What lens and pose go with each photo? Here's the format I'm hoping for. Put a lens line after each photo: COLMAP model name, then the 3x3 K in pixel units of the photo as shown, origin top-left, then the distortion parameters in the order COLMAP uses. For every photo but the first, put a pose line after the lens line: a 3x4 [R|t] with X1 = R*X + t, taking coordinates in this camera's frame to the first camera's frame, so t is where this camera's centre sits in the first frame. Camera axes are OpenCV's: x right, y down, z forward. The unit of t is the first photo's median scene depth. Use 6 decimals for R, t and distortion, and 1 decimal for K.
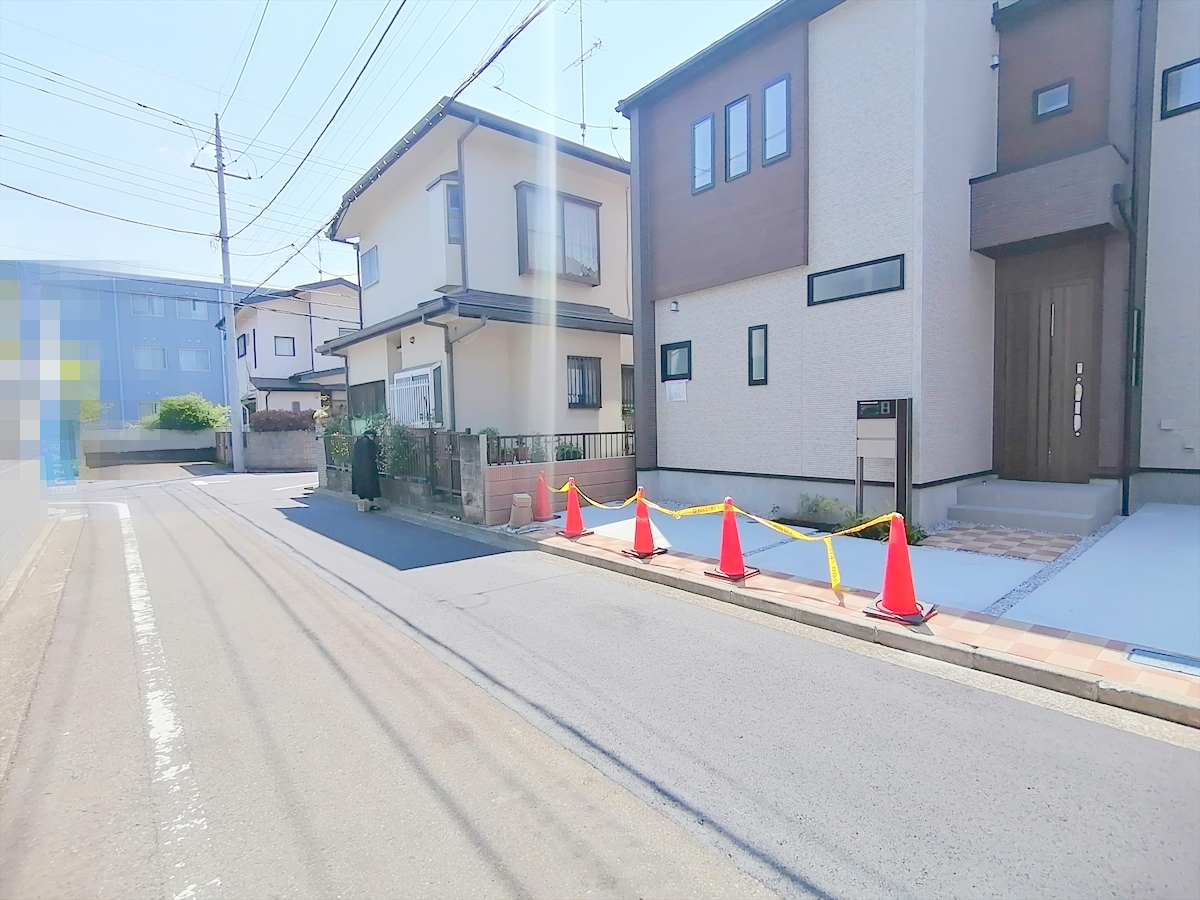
lens RADIAL K [[597.2, 0, 593.9], [0, 597.2, 456.4], [0, 0, 1]] dist [0.001773, -0.005038]
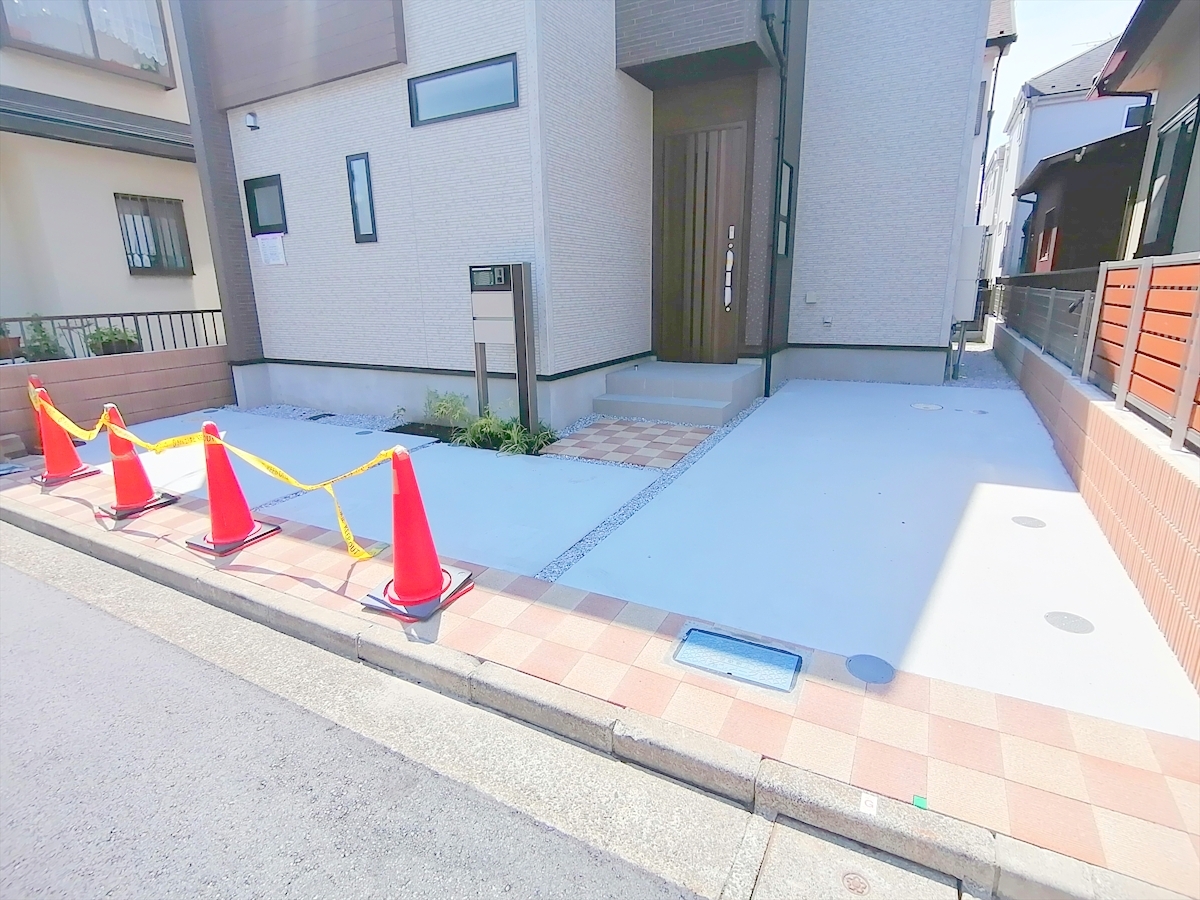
lens RADIAL K [[597.2, 0, 605.8], [0, 597.2, 444.9], [0, 0, 1]] dist [0.001773, -0.005038]
pose [[0.923420, -0.093711, 0.372174, 0.275850], [0.022657, 0.981352, 0.190880, -0.011523], [-0.383121, -0.167830, 0.908323, 0.208160]]
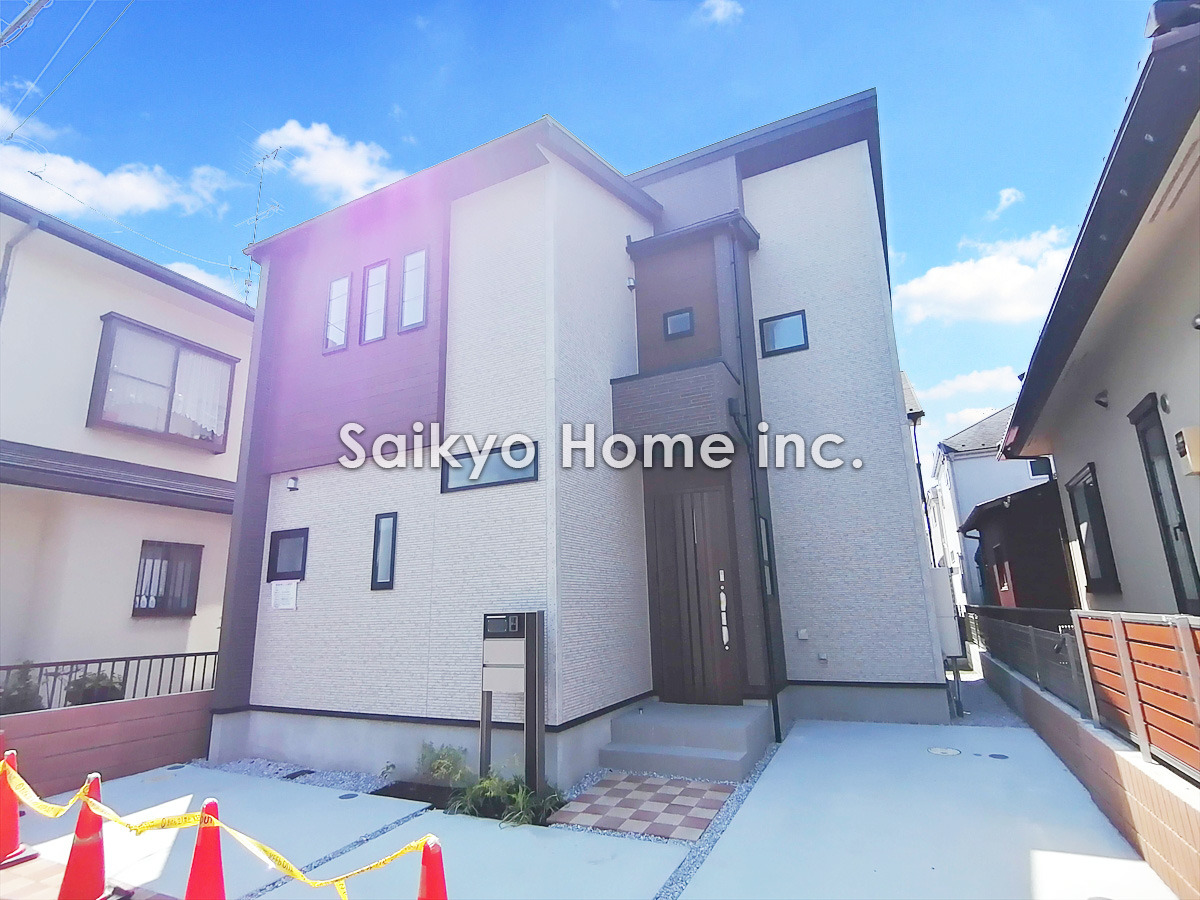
lens RADIAL K [[597.2, 0, 600.7], [0, 597.2, 461.9], [0, 0, 1]] dist [0.001773, -0.005038]
pose [[0.909947, 0.095252, 0.403639, 0.226273], [0.033129, 0.953463, -0.299685, -0.040222], [-0.413400, 0.286070, 0.864445, 0.192628]]
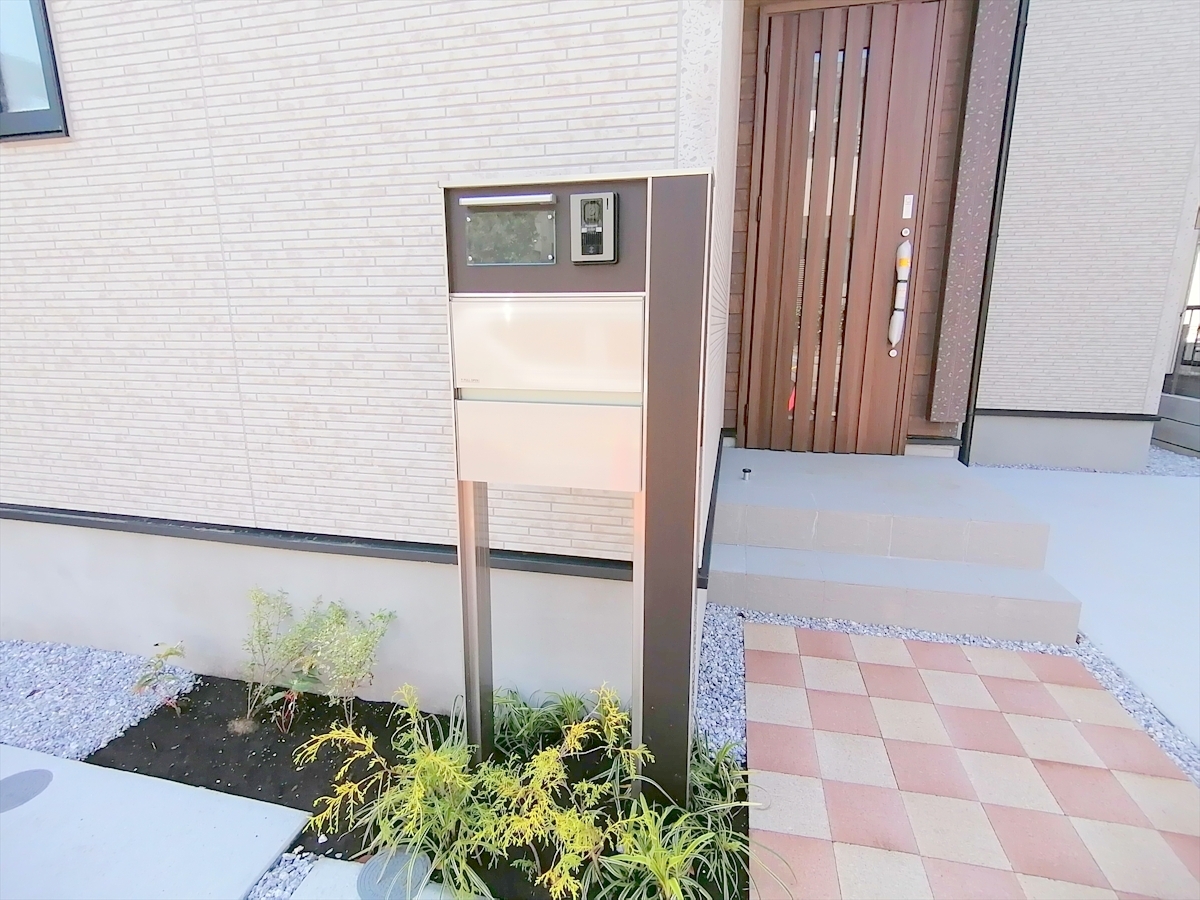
lens RADIAL K [[597.2, 0, 608.2], [0, 597.2, 447.6], [0, 0, 1]] dist [0.001773, -0.005038]
pose [[0.789803, -0.103793, 0.604515, 0.330545], [0.015706, 0.988677, 0.149232, -0.036884], [-0.613159, -0.108370, 0.782491, 0.746743]]
